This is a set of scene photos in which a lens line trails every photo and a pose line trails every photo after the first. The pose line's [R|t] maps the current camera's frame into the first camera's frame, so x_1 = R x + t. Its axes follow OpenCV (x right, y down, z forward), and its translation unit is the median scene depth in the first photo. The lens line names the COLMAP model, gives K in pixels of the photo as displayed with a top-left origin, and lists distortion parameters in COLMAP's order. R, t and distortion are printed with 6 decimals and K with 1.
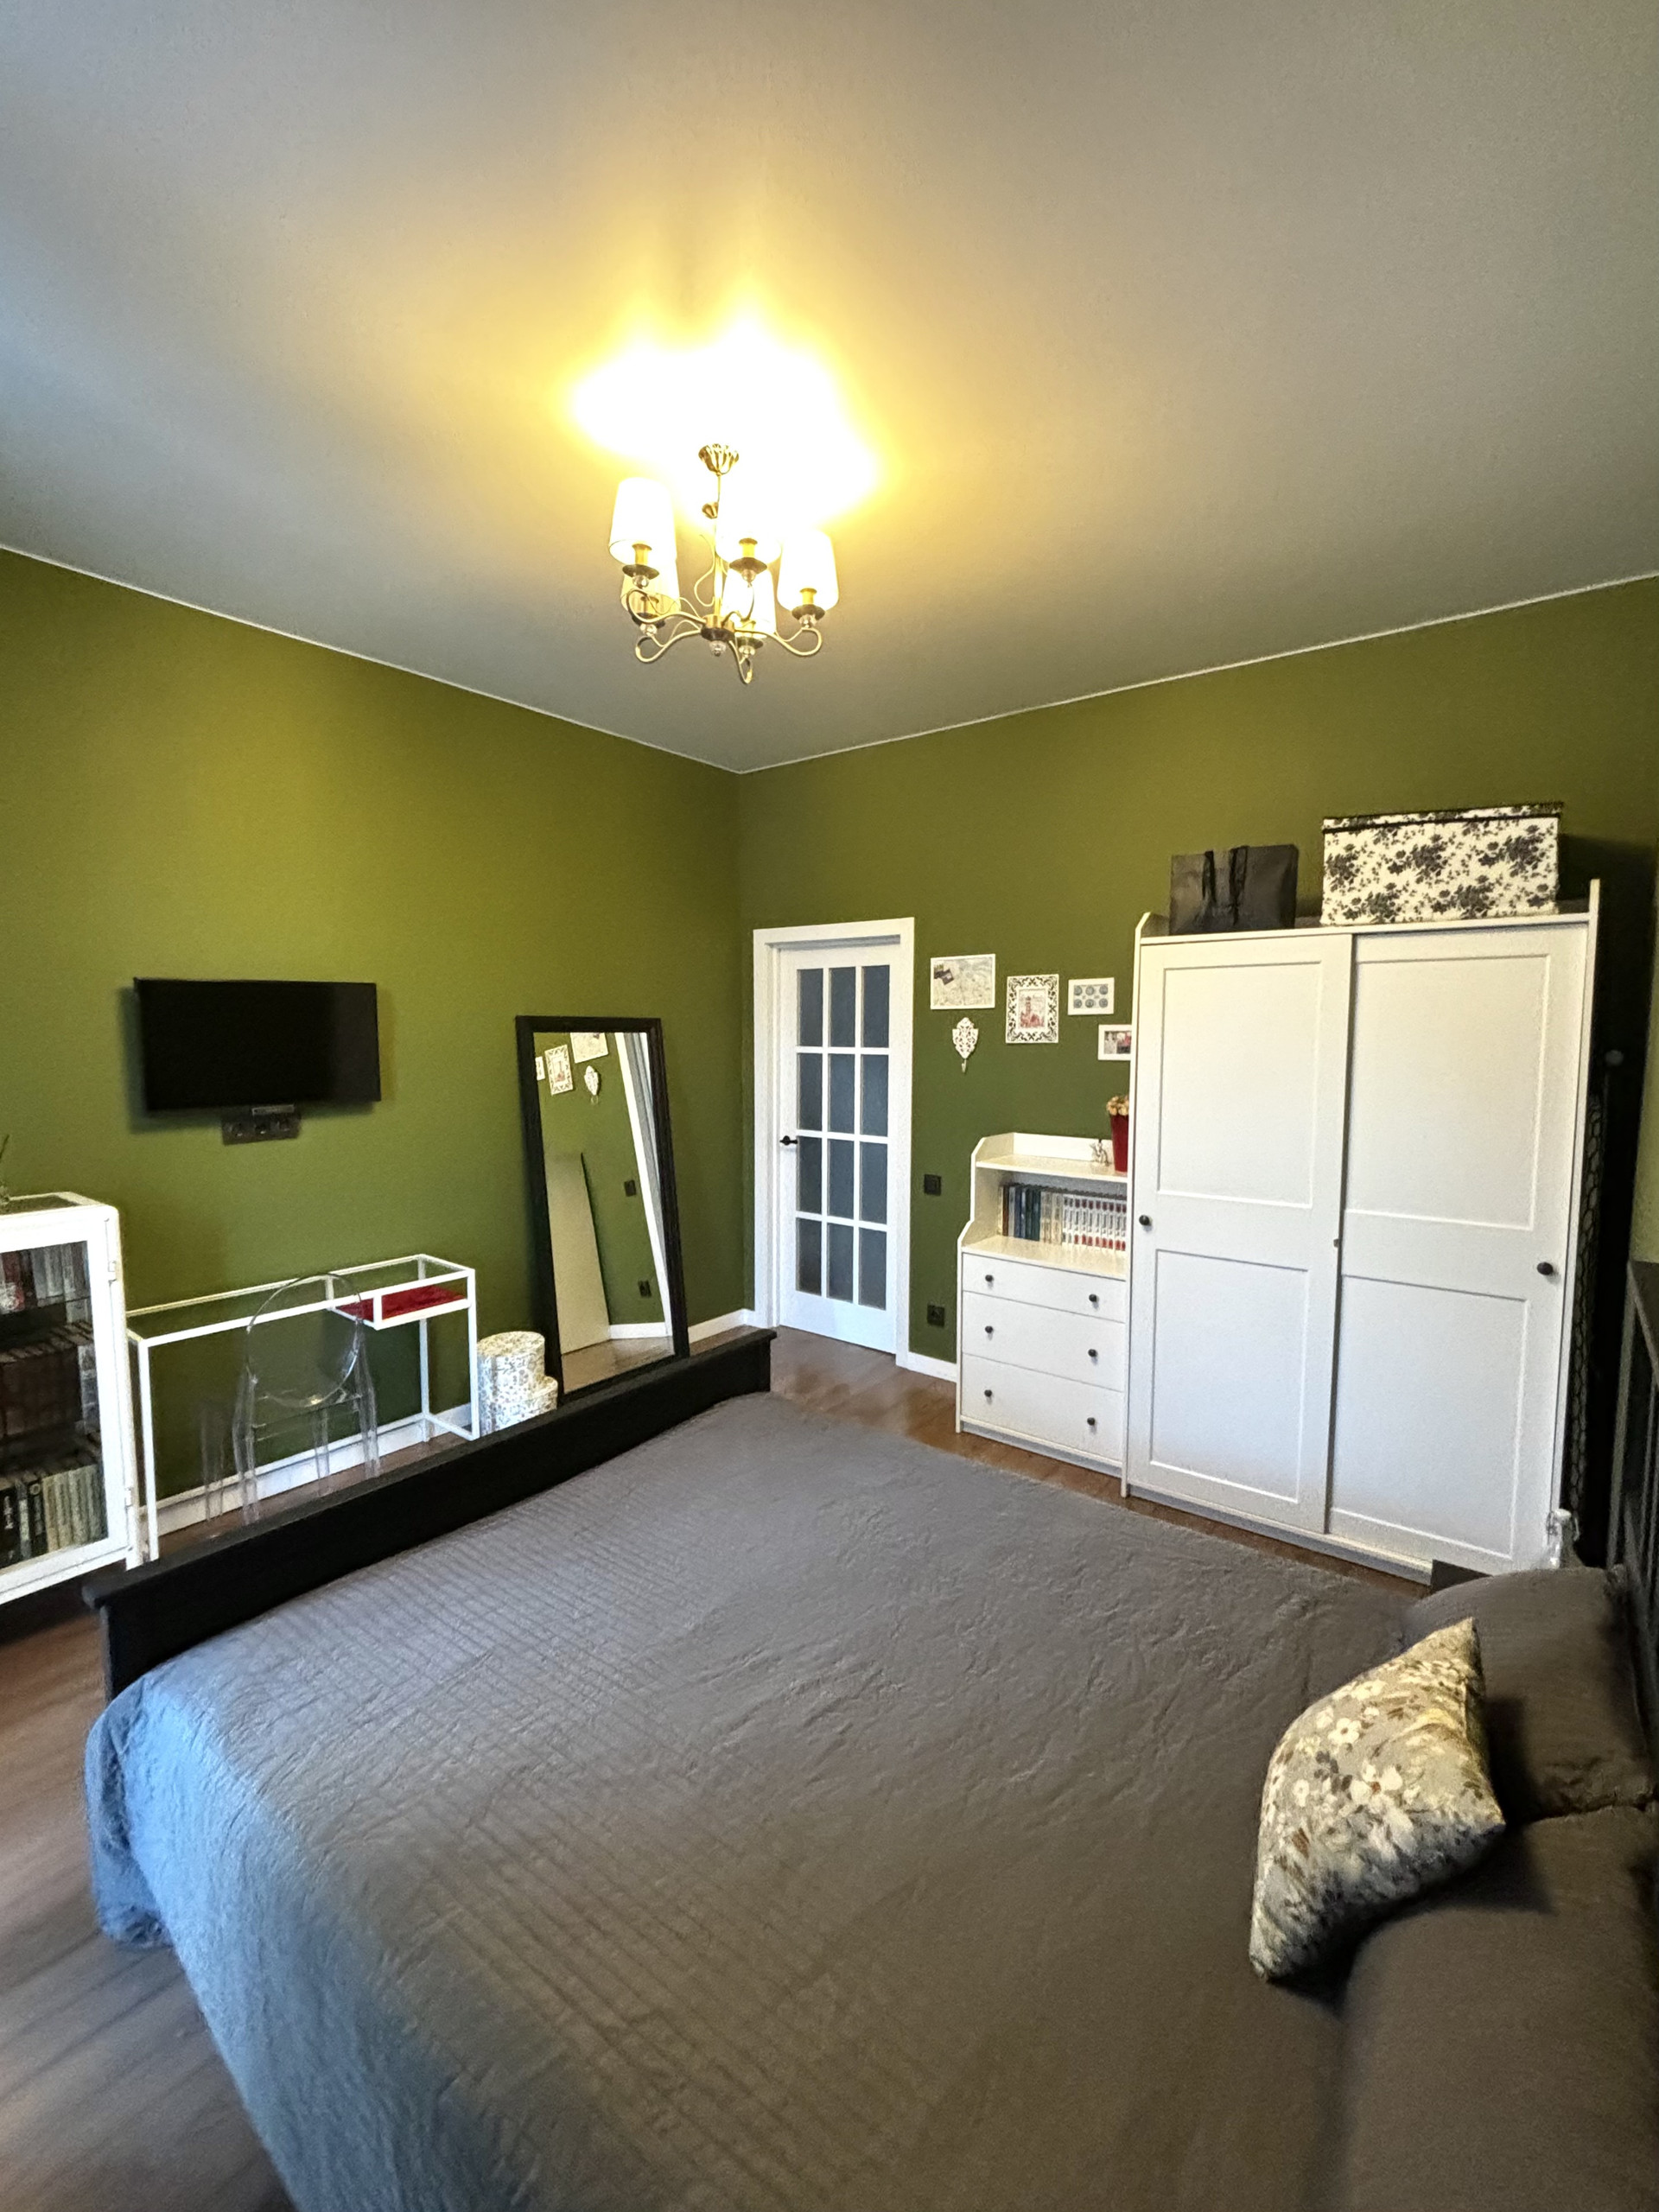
lens RADIAL K [[942.3, 0, 829.5], [0, 942.3, 1106.0], [0, 0, 1]] dist [0.000236, 0.000307]
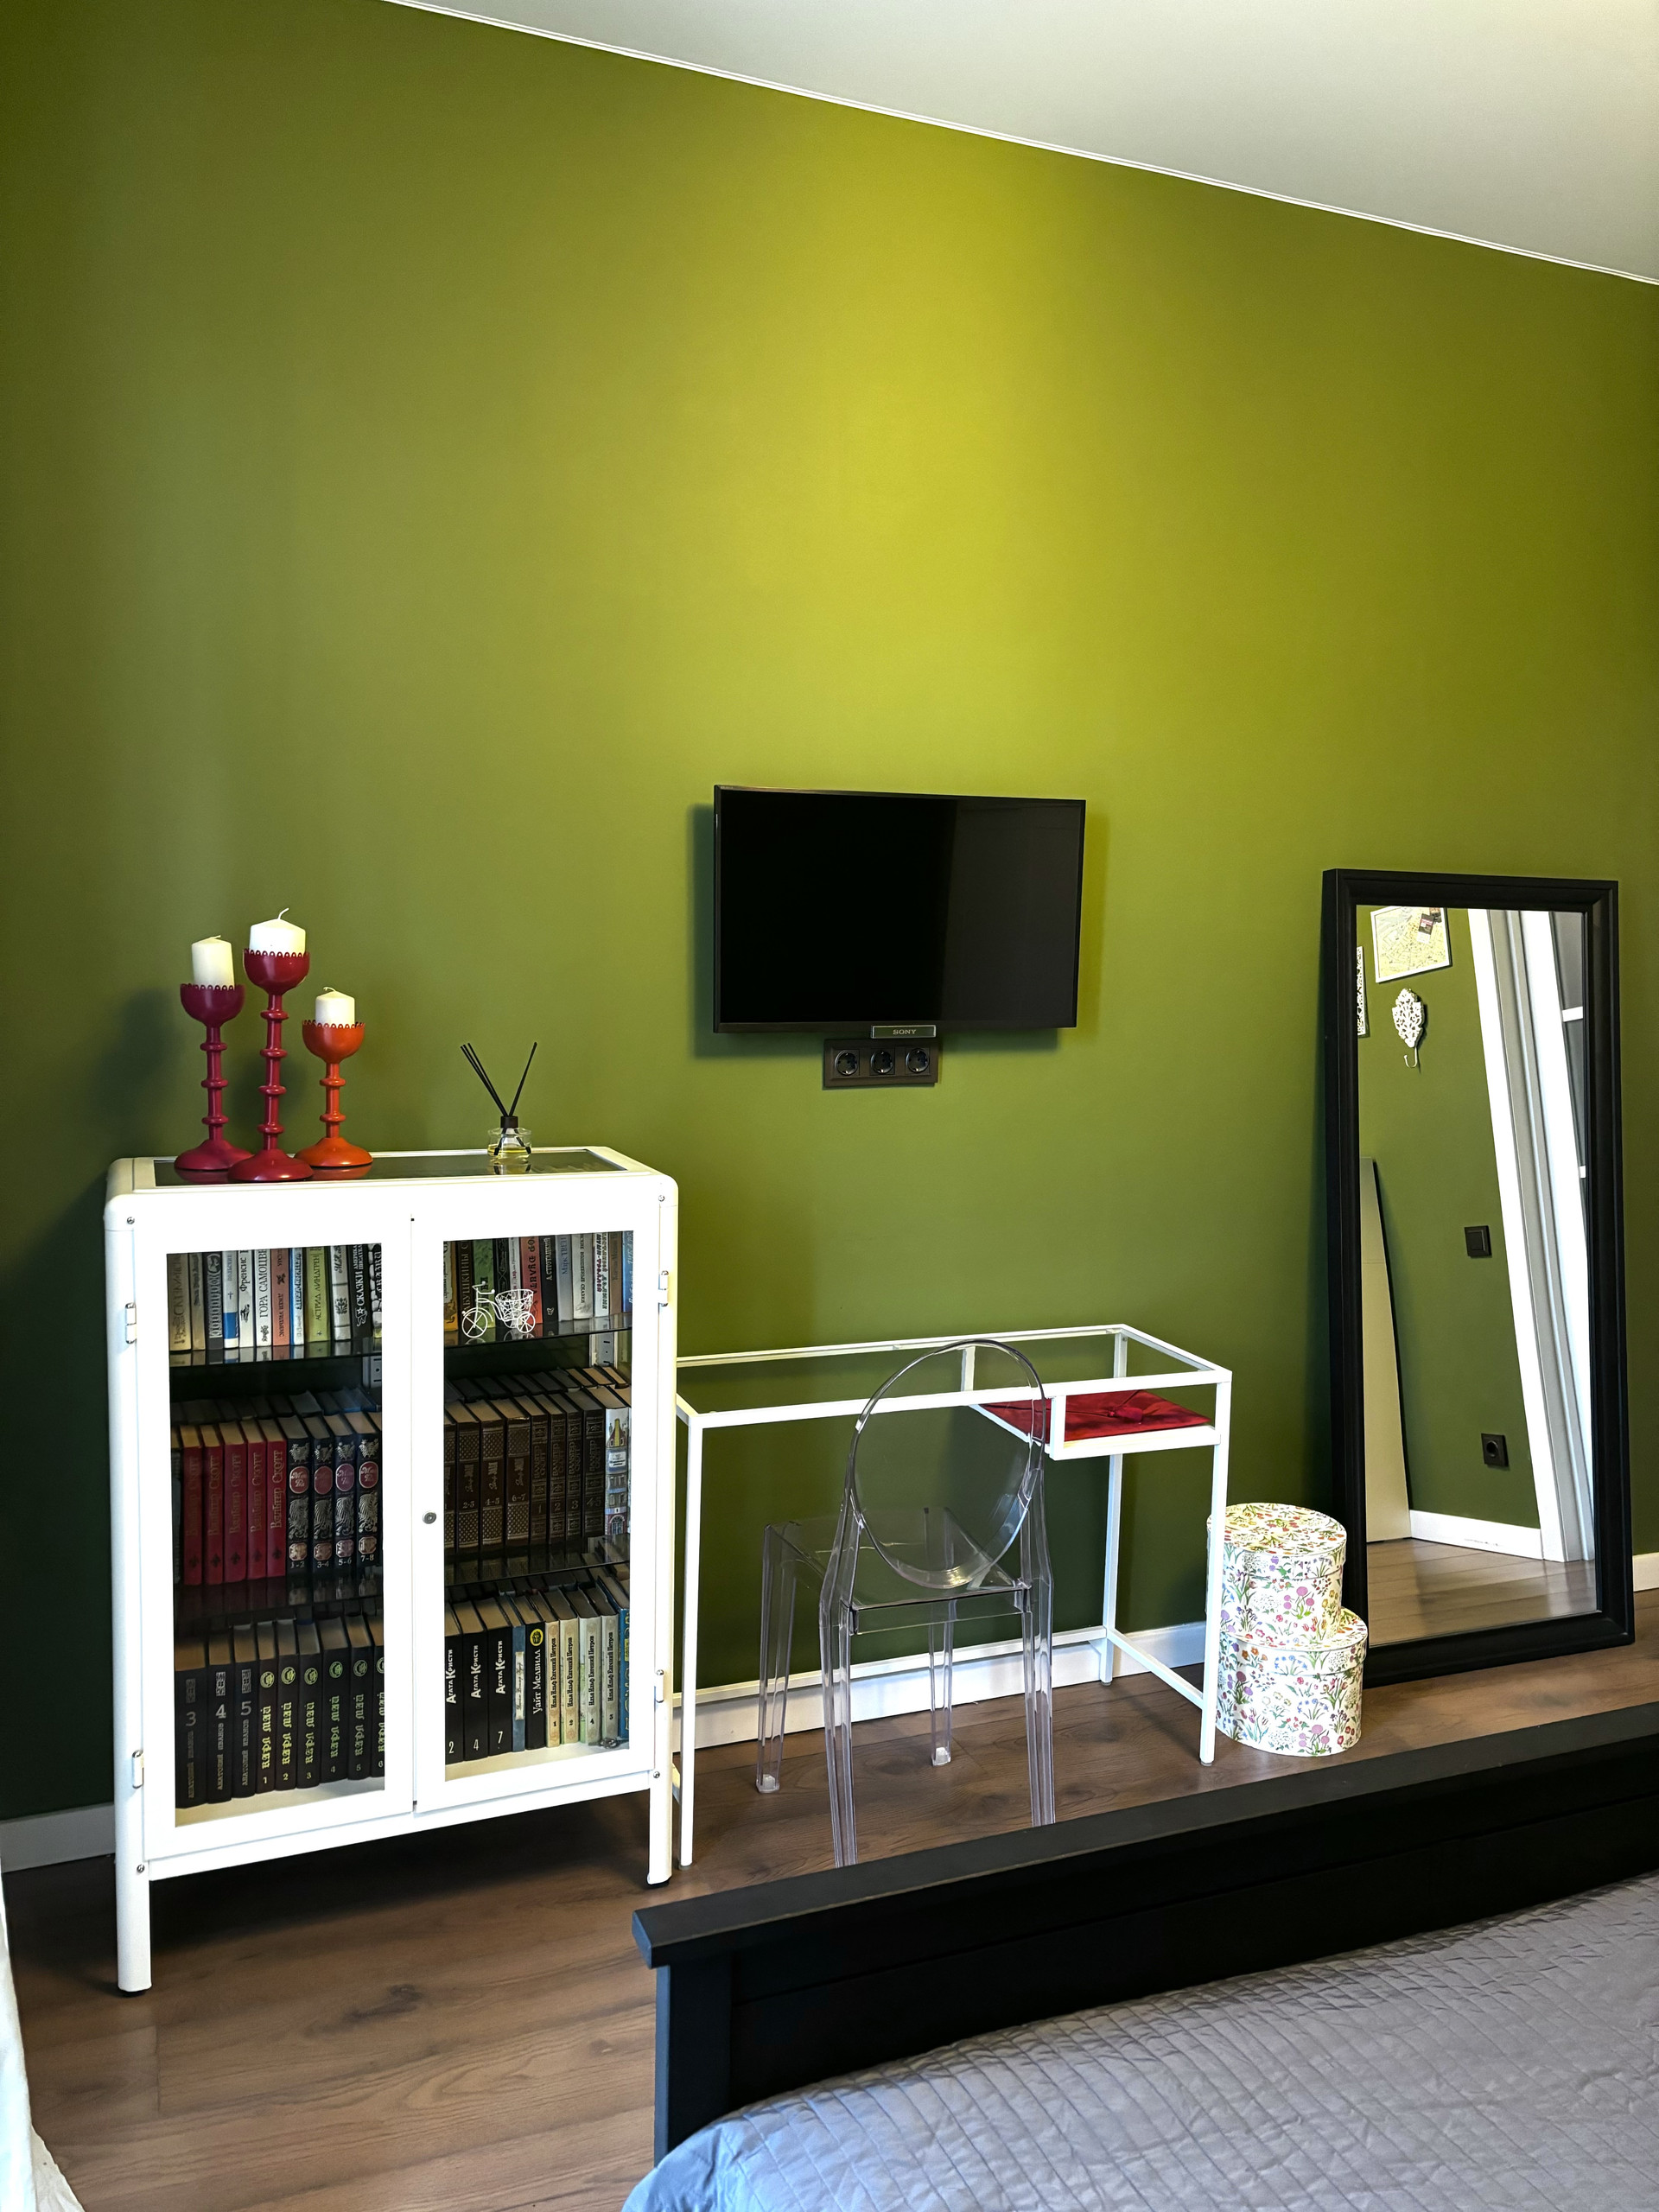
lens RADIAL K [[1662.5, 0, 829.5], [0, 1662.5, 1106.0], [0, 0, 1]] dist [0.064002, -0.047338]
pose [[0.867073, 0.067357, -0.493606, -0.146128], [-0.061141, 0.997715, 0.028746, 0.023002], [0.494414, 0.005255, 0.869211, 0.135525]]
